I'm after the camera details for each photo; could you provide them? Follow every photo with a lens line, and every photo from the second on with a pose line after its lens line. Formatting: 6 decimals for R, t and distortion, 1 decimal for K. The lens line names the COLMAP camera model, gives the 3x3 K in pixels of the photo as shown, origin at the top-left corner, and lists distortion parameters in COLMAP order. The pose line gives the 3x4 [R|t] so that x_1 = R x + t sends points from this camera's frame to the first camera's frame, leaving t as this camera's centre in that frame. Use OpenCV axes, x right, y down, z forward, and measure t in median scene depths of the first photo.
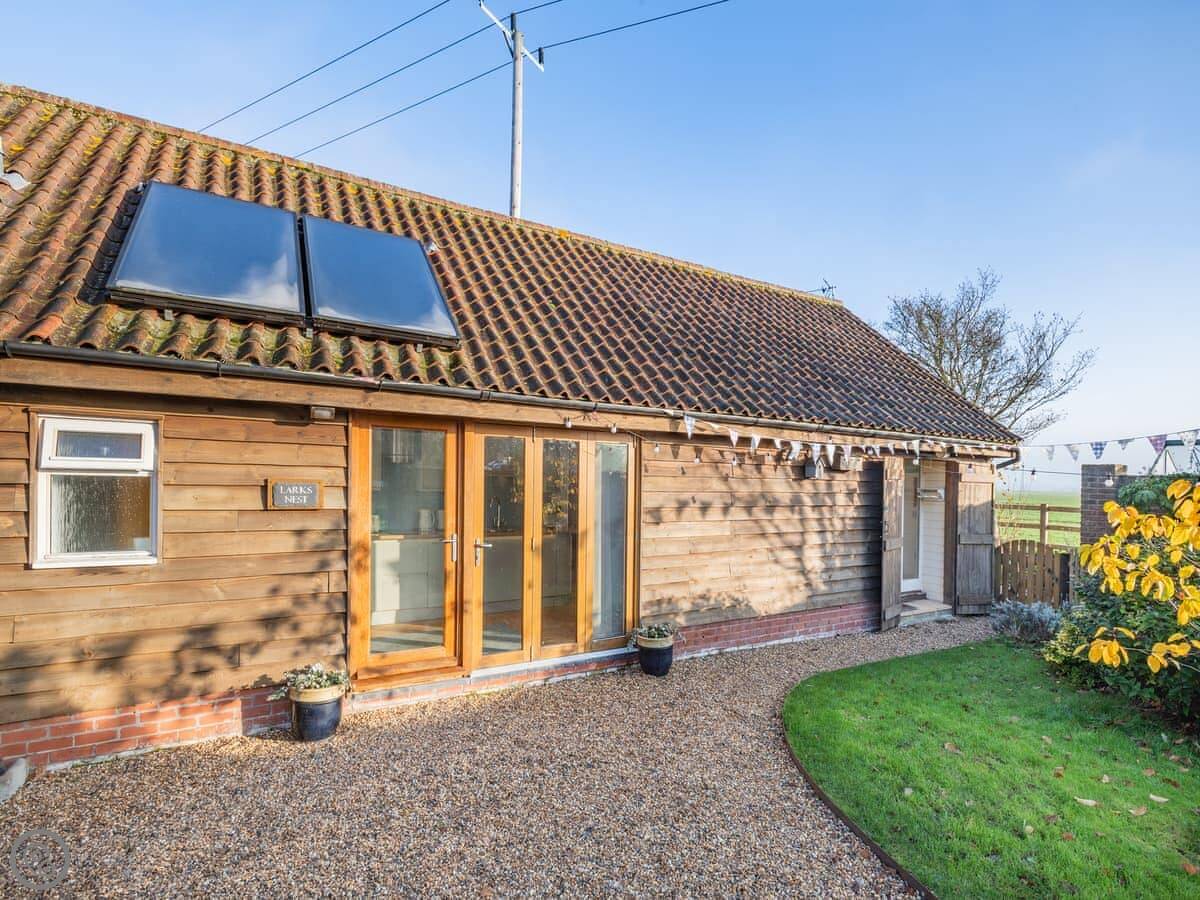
lens RADIAL K [[579.9, 0, 600.0], [0, 579.9, 450.0], [0, 0, 1]] dist [0.004364, 0.000061]
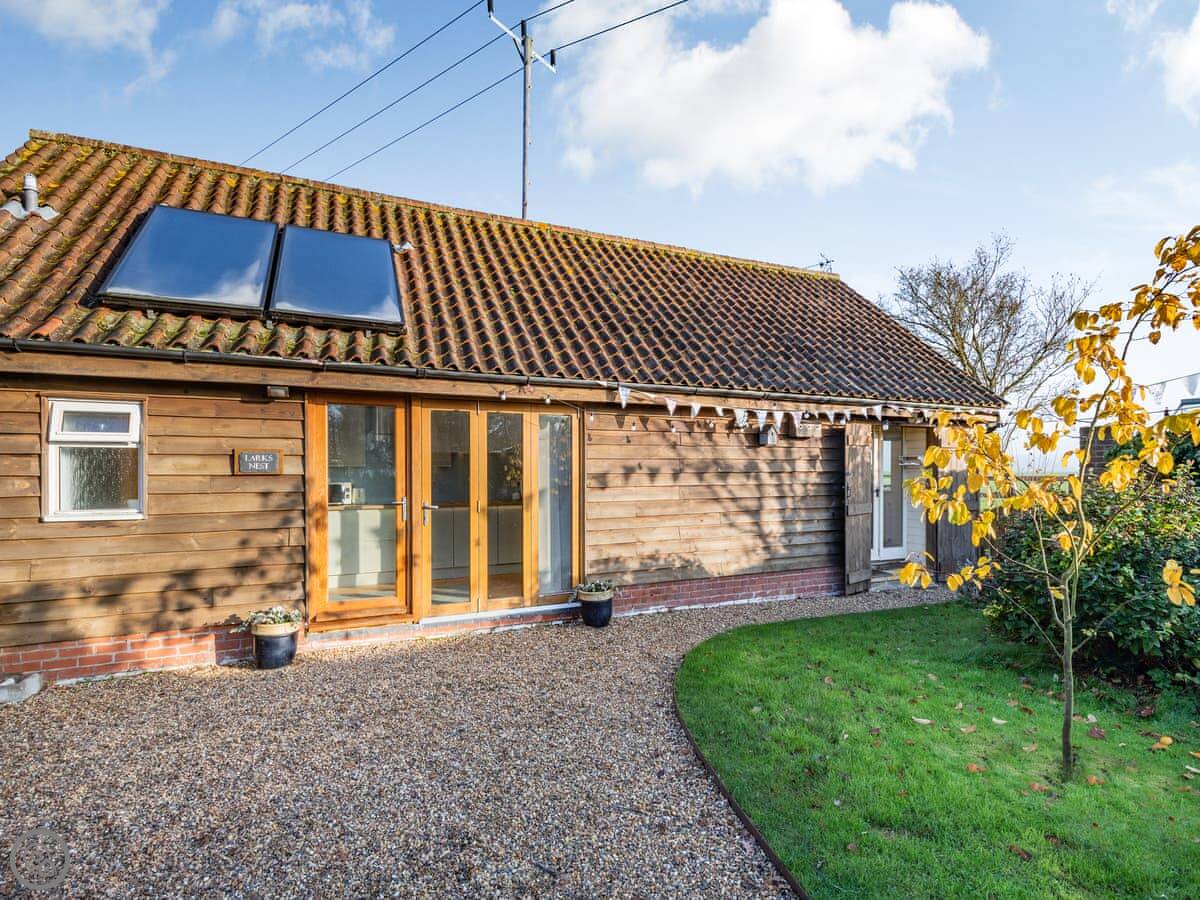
lens RADIAL K [[575.5, 0, 584.3], [0, 575.5, 432.3], [0, 0, 1]] dist [0.010246, -0.000660]
pose [[0.993993, -0.030316, -0.105166, 0.213916], [0.028922, 0.999473, -0.014761, 0.044550], [0.105558, 0.011630, 0.994345, -0.079035]]
